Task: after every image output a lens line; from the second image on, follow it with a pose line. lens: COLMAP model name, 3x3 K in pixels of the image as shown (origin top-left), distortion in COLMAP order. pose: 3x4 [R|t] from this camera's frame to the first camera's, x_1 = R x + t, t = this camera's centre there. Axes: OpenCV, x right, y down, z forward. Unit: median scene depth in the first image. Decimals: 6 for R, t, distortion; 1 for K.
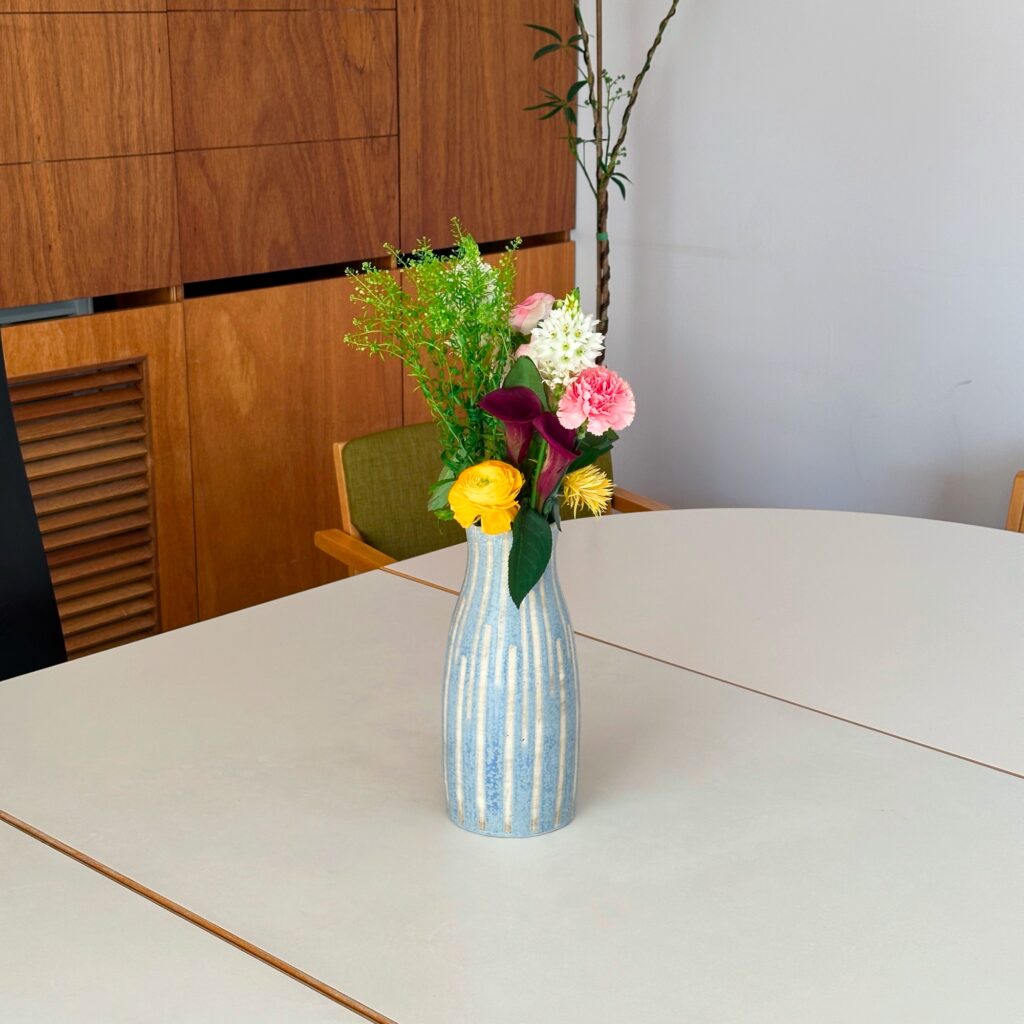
lens RADIAL K [[1920.5, 0, 511.3], [0, 1920.5, 515.4], [0, 0, 1]] dist [0.170565, 0.000000]
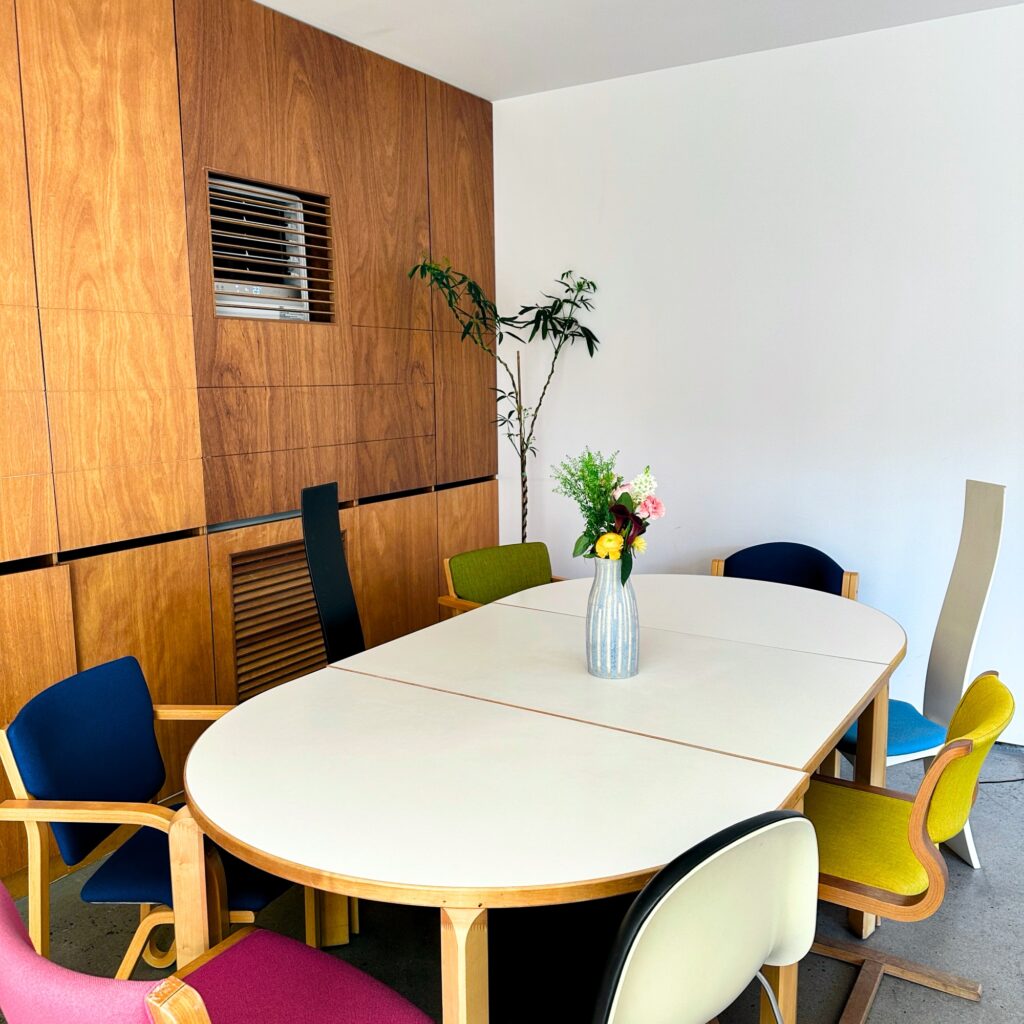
lens RADIAL K [[965.6, 0, 512.3], [0, 965.6, 506.2], [0, 0, 1]] dist [0.232531, 0.000000]
pose [[0.981691, -0.041724, 0.185853, -0.203967], [0.066907, 0.989075, -0.131358, 0.053376], [-0.178341, 0.141388, 0.973758, -0.158468]]
